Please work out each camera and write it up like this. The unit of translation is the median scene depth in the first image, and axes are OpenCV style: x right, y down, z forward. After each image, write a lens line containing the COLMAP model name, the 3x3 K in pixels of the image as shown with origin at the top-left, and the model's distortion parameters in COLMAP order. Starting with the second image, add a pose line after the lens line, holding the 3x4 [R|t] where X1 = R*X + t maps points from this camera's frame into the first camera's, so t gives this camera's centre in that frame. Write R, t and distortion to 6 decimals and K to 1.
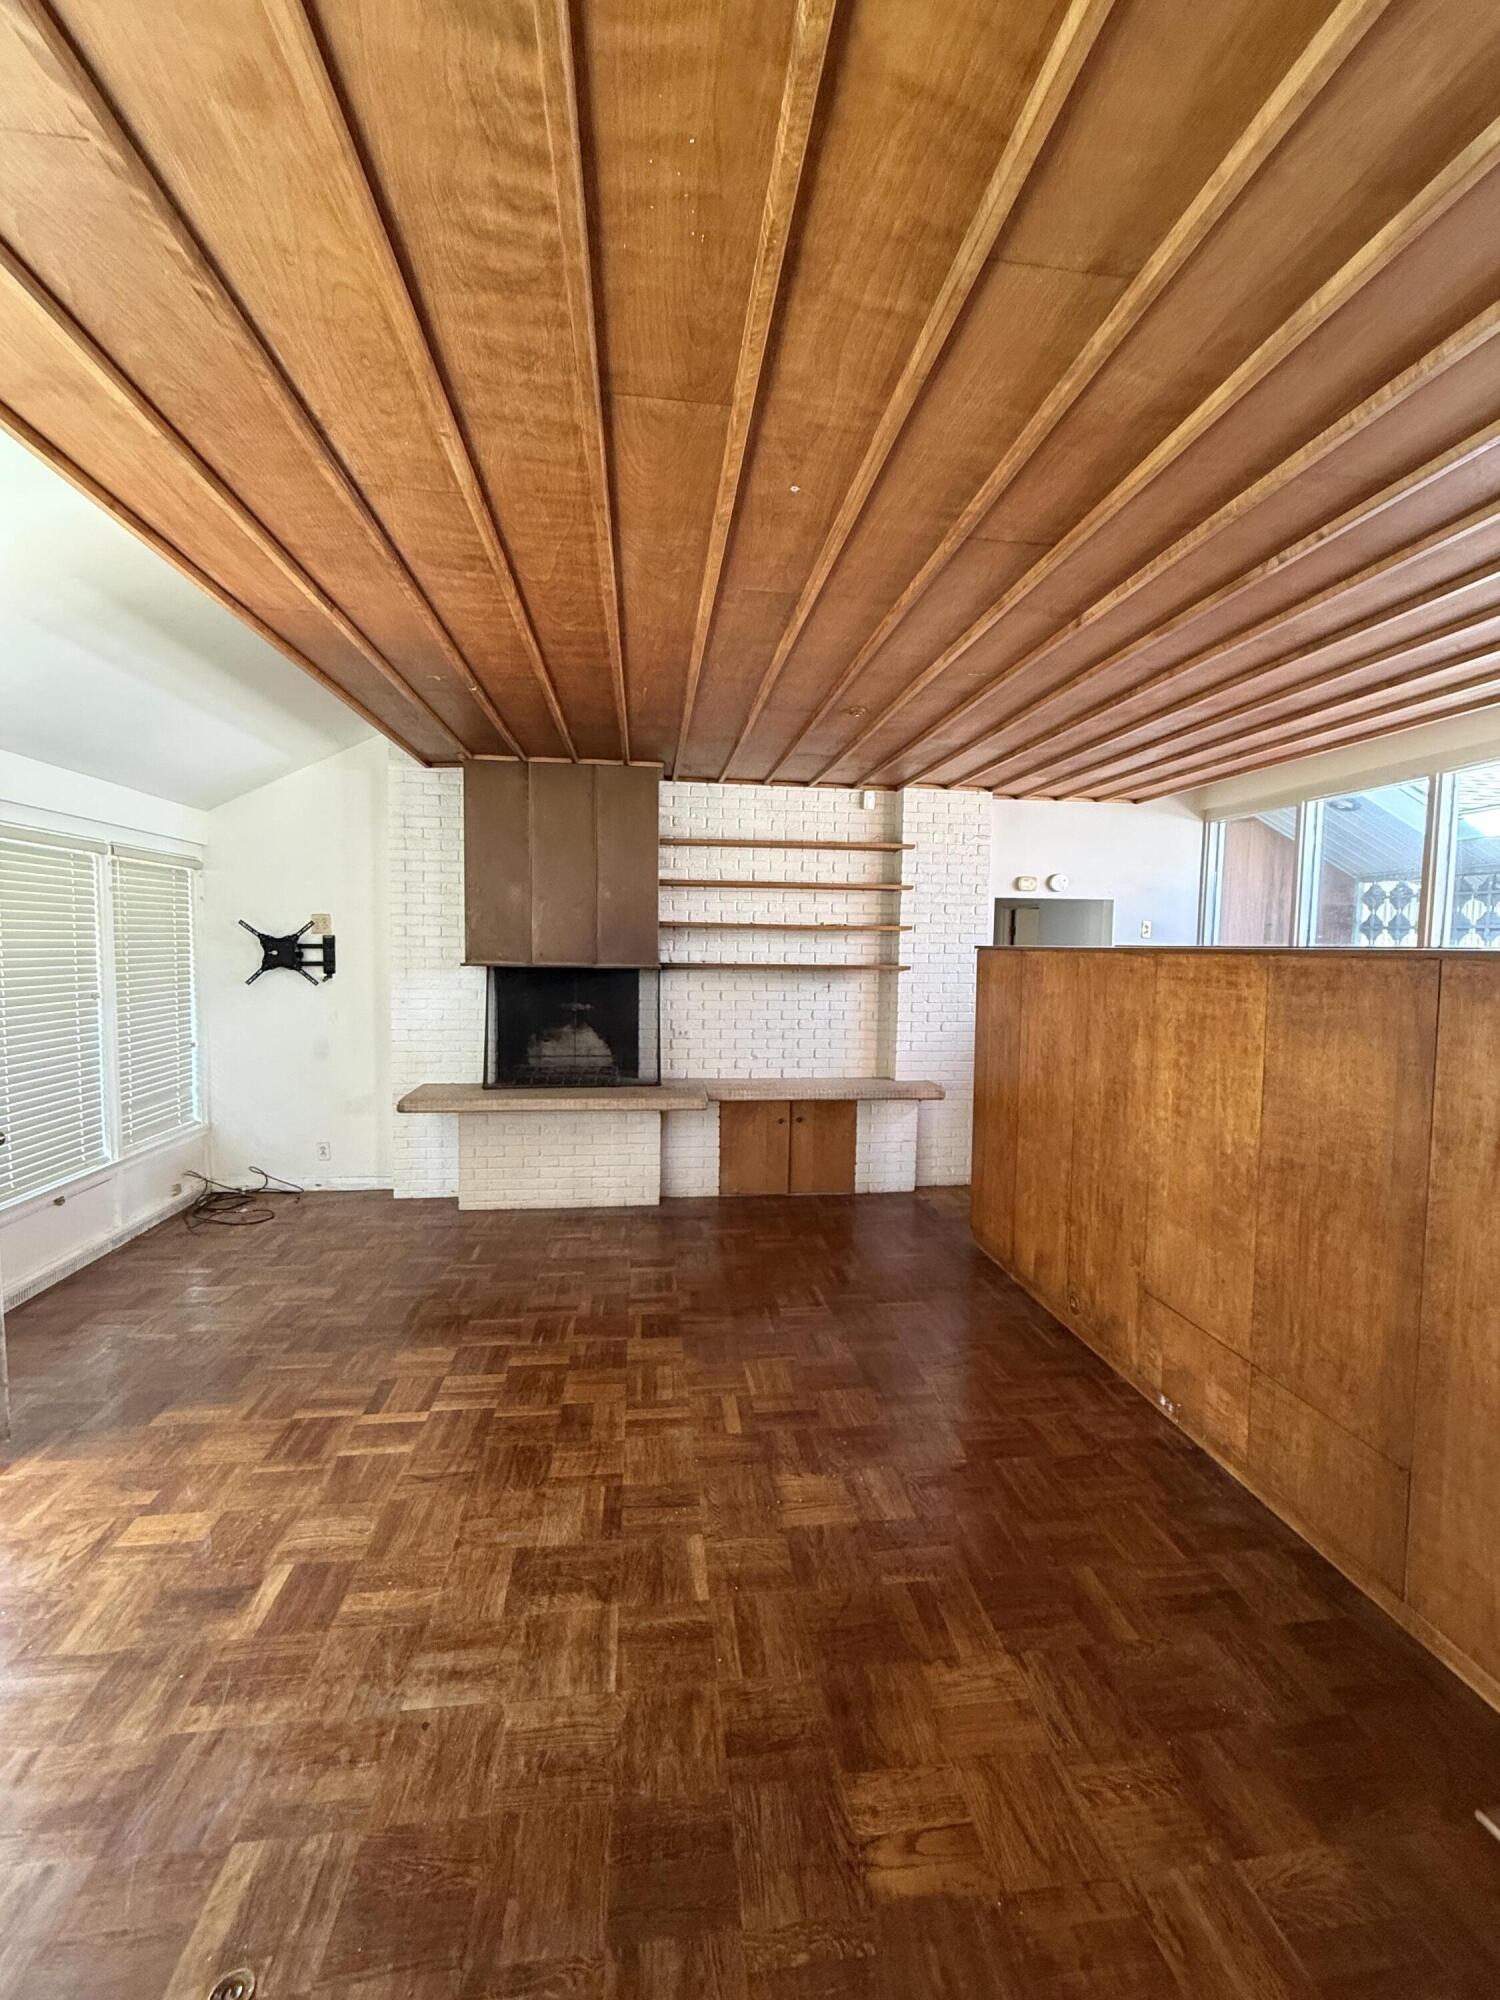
lens RADIAL K [[801.1, 0, 752.7], [0, 801.1, 995.0], [0, 0, 1]] dist [0.000510, 0.000341]
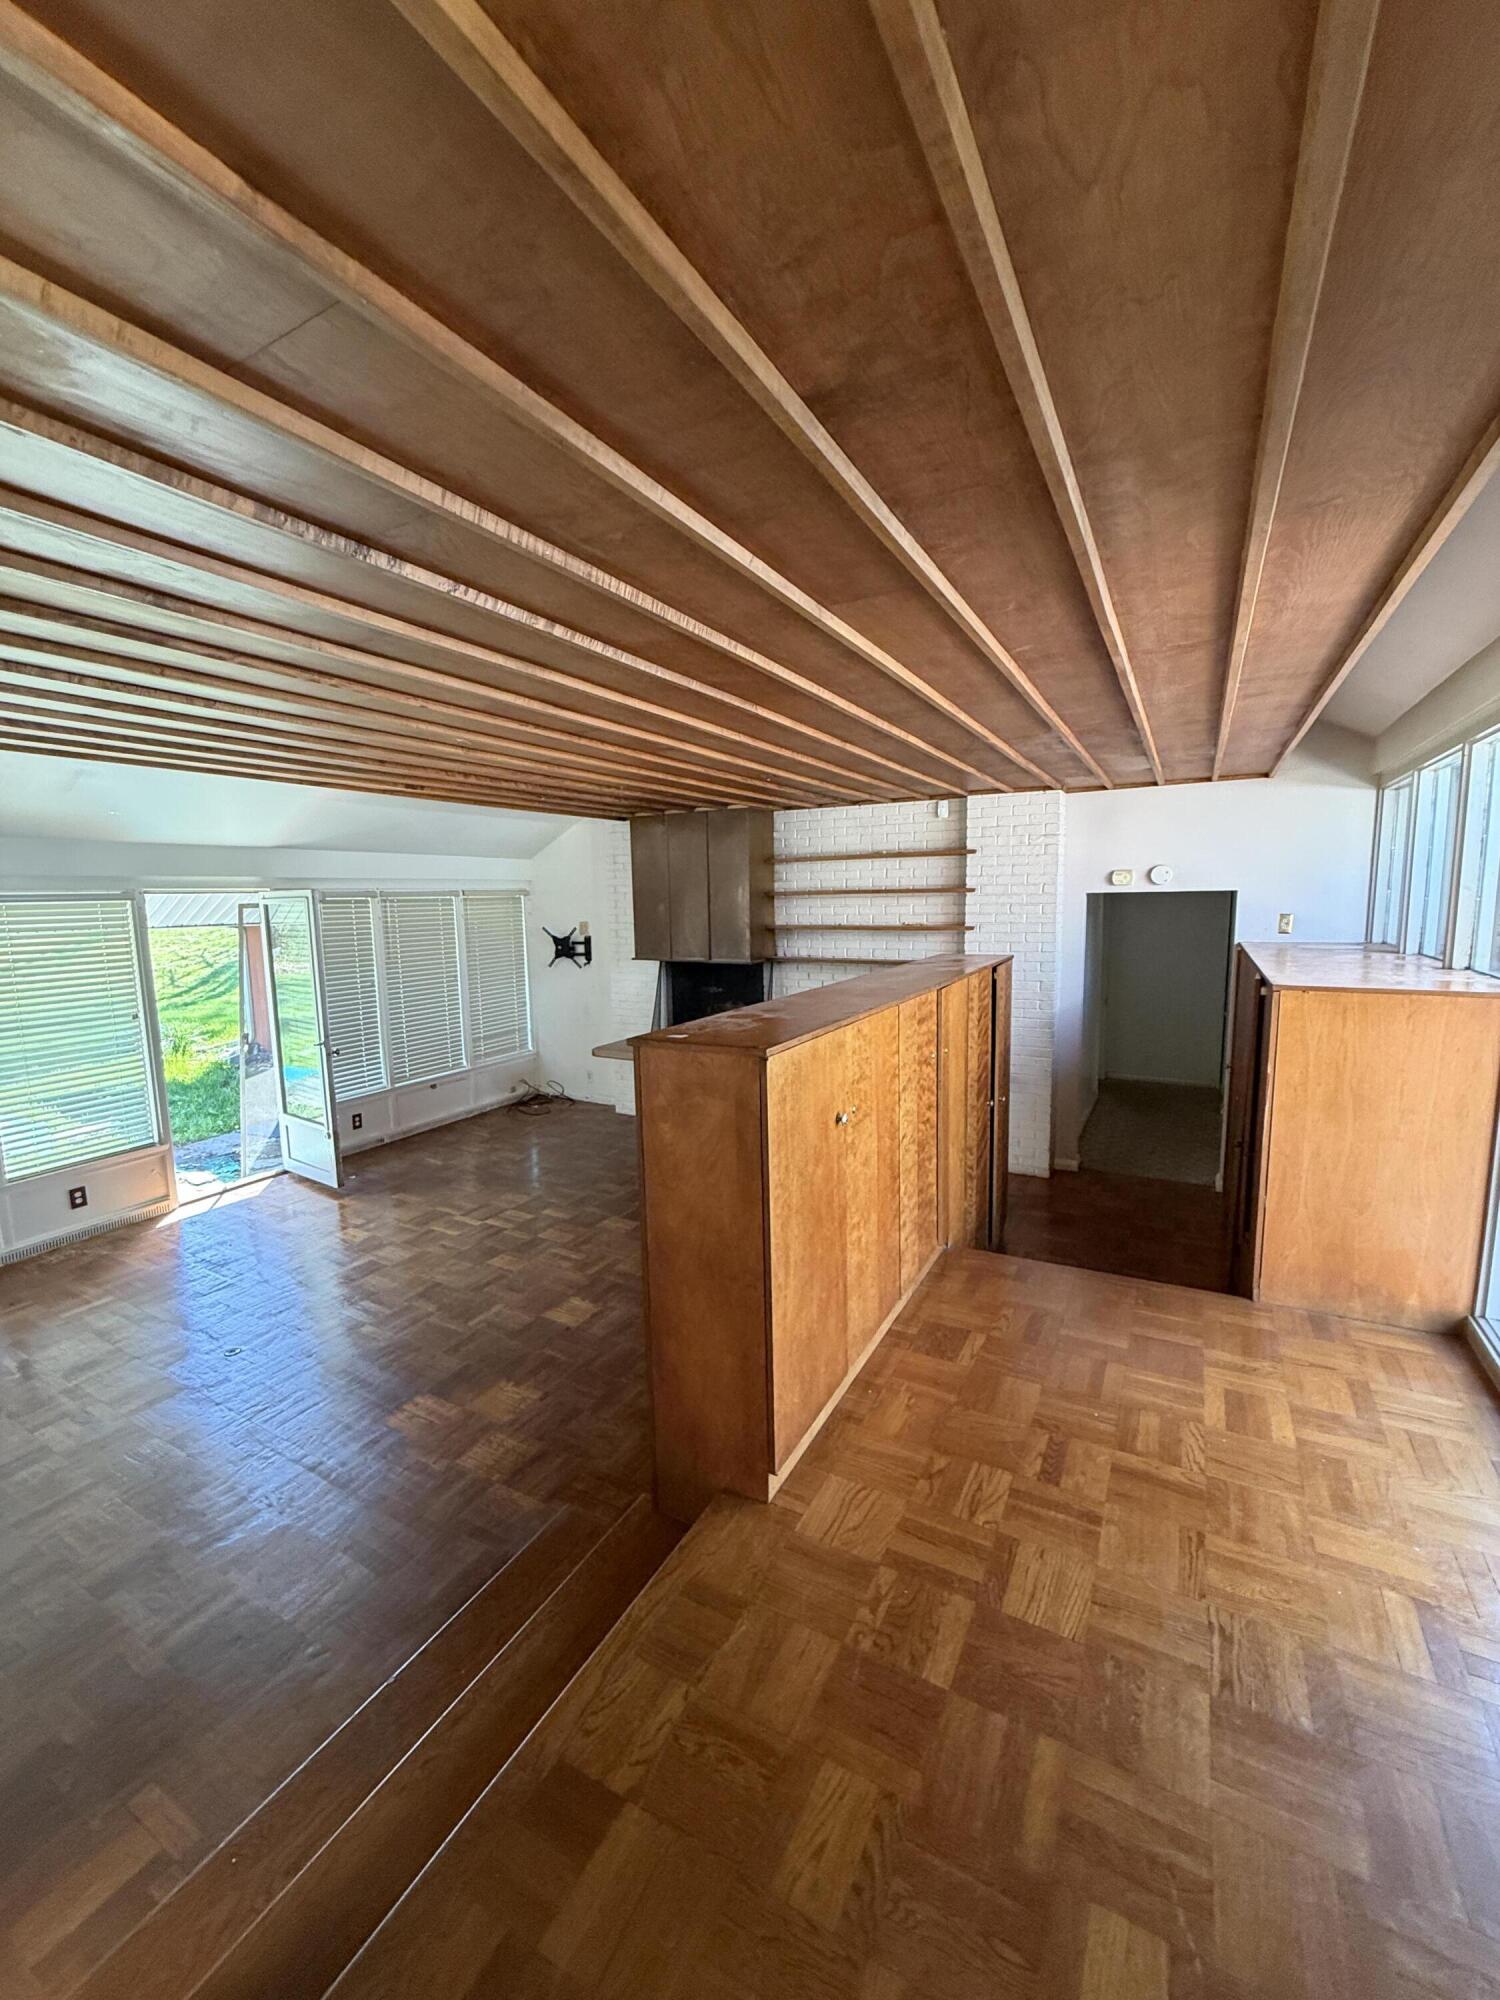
lens RADIAL K [[801.1, 0, 748.4], [0, 801.1, 1000.7], [0, 0, 1]] dist [0.000510, 0.000341]
pose [[0.800365, 0.050886, -0.597350, 0.602822], [-0.009869, 0.997375, 0.071740, -0.061464], [0.599432, -0.051523, 0.798766, -0.033593]]
